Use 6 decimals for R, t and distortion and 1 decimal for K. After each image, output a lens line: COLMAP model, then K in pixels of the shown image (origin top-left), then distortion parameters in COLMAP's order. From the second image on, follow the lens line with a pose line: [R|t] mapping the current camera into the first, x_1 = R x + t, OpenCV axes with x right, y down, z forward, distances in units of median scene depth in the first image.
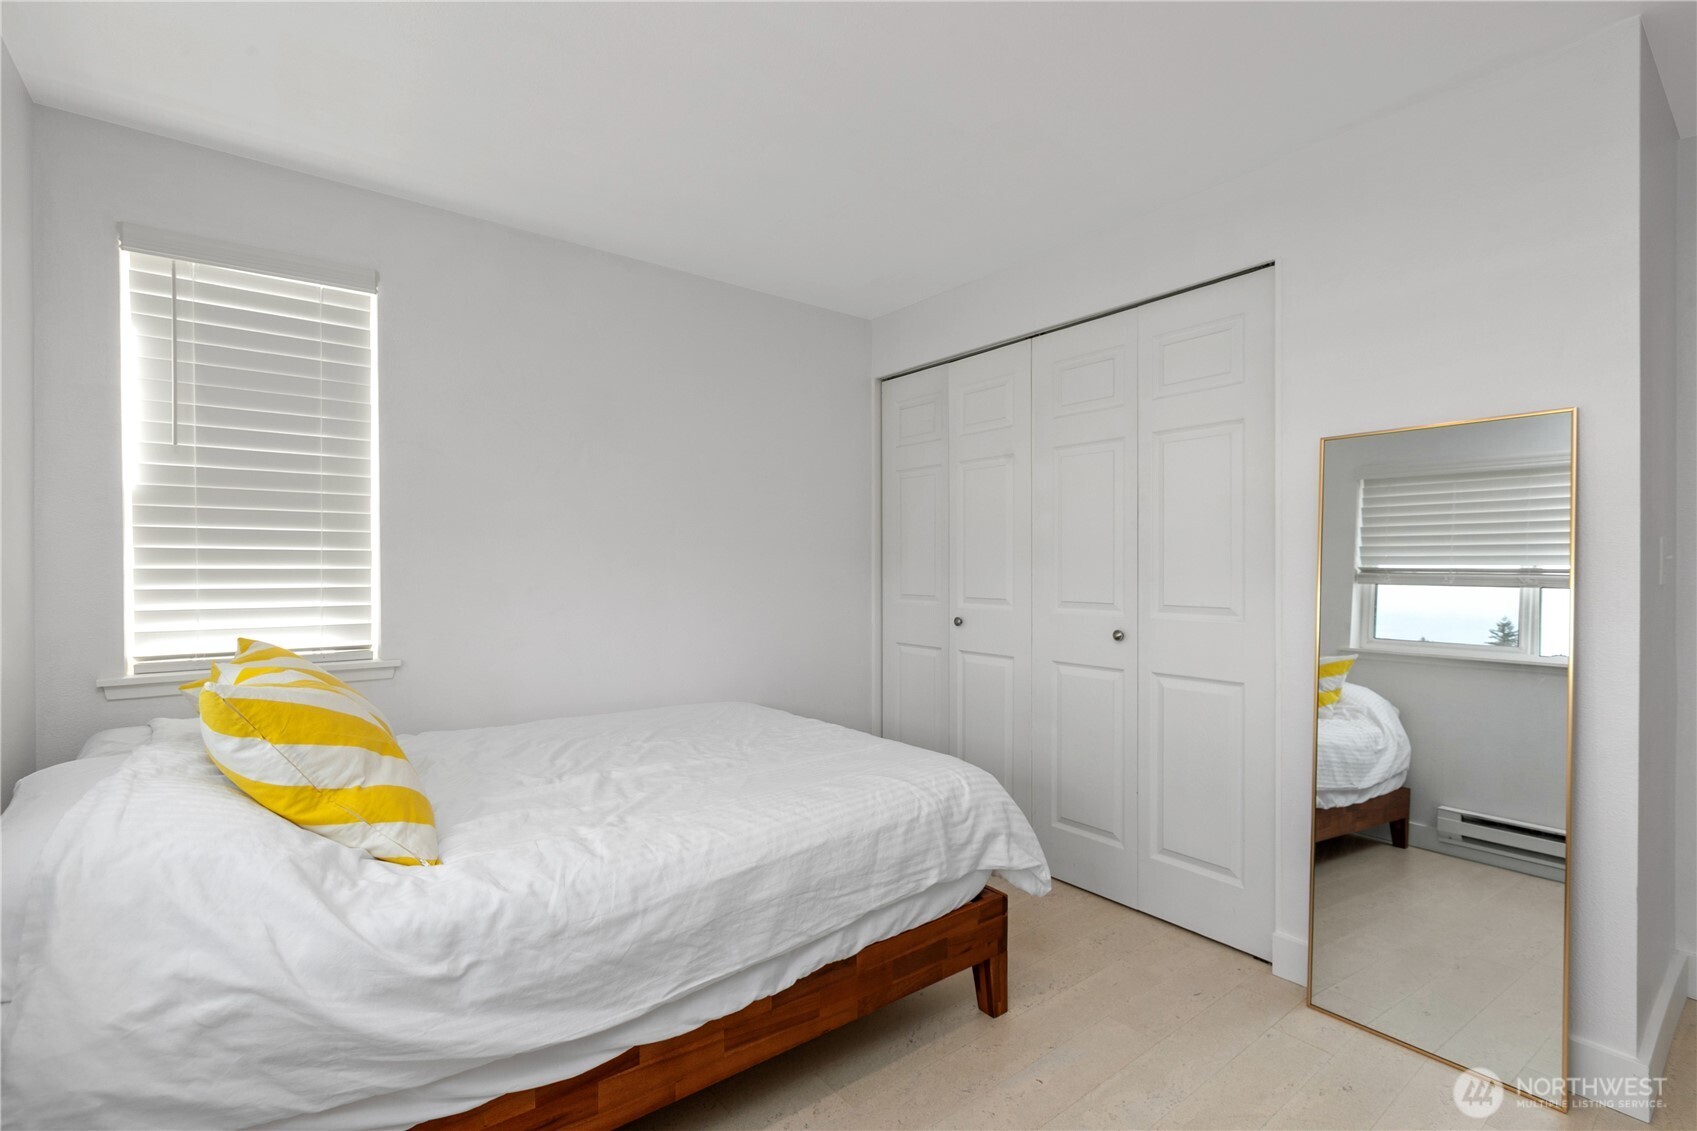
lens RADIAL K [[762.5, 0, 846.1], [0, 762.5, 565.2], [0, 0, 1]] dist [0.001813, -0.000371]
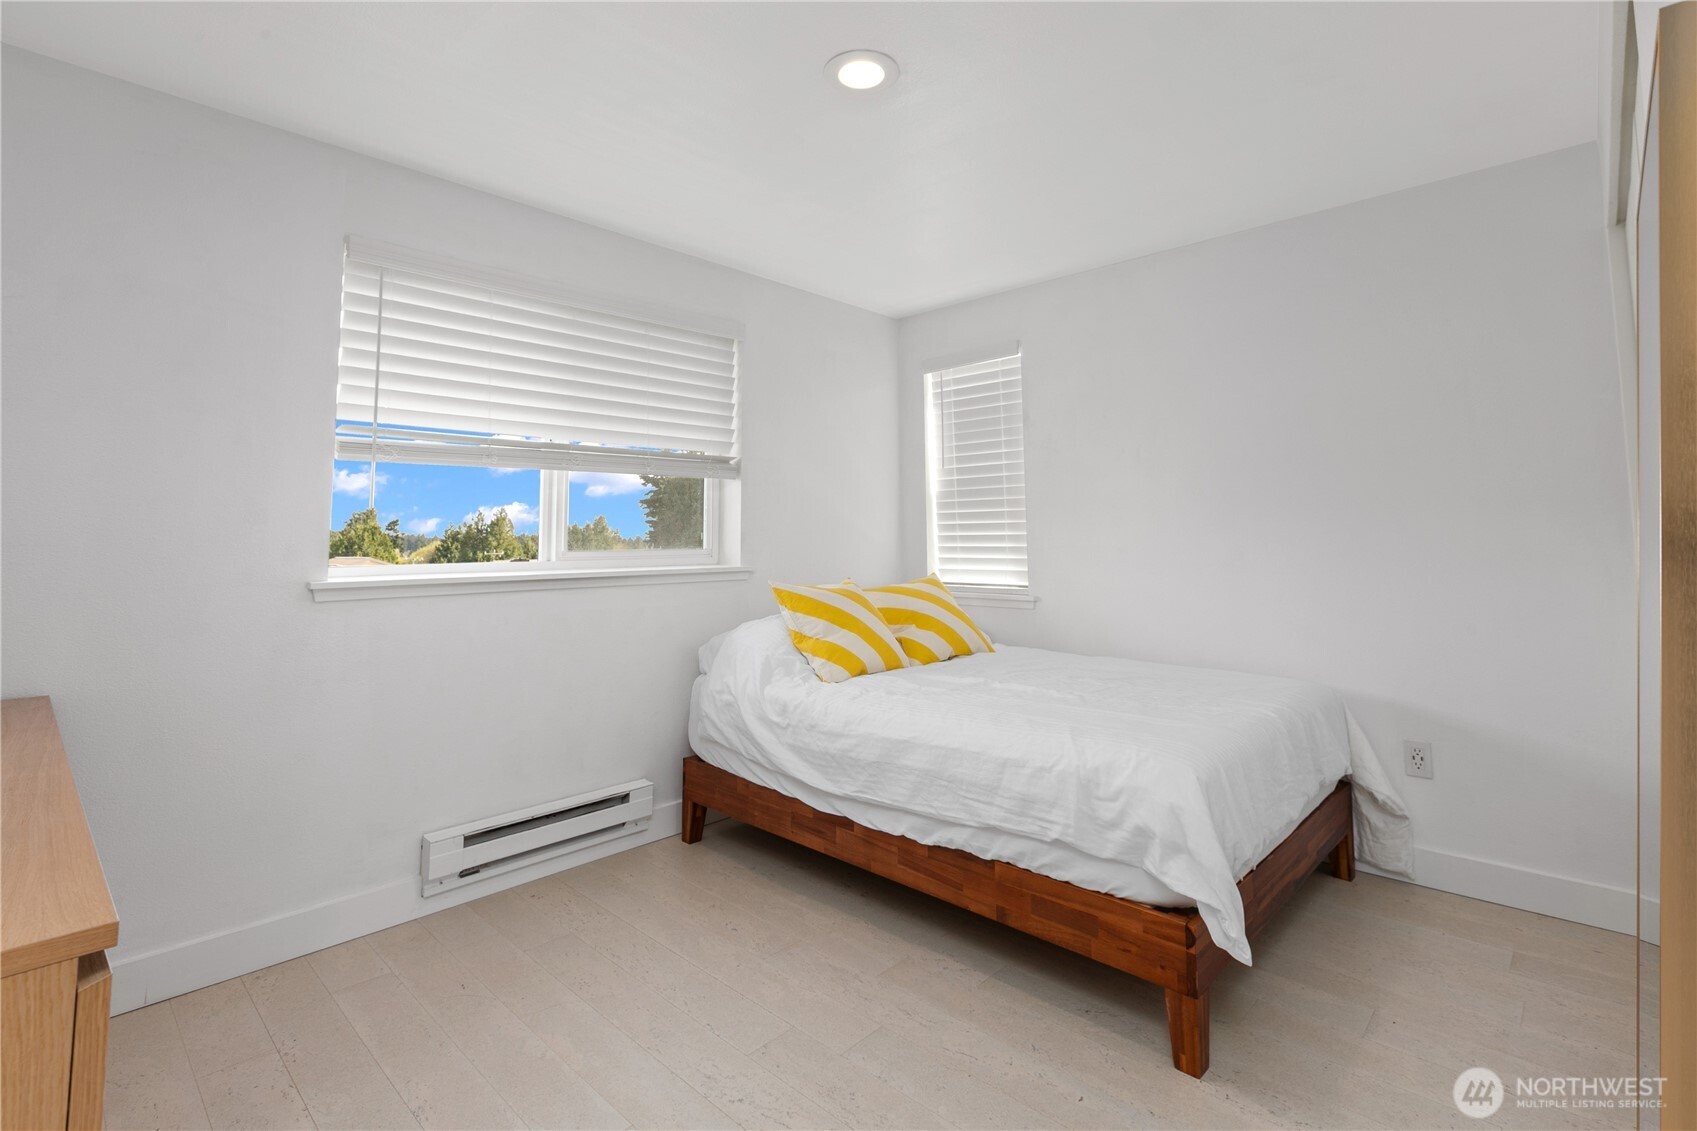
lens RADIAL K [[783.5, 0, 847.6], [0, 783.5, 466.9], [0, 0, 1]] dist [0.001463, 0.000361]
pose [[0.151407, -0.092131, -0.984169, 1.263378], [0.011075, 0.995743, -0.091511, 0.015288], [0.988409, 0.002956, 0.151783, 0.618056]]
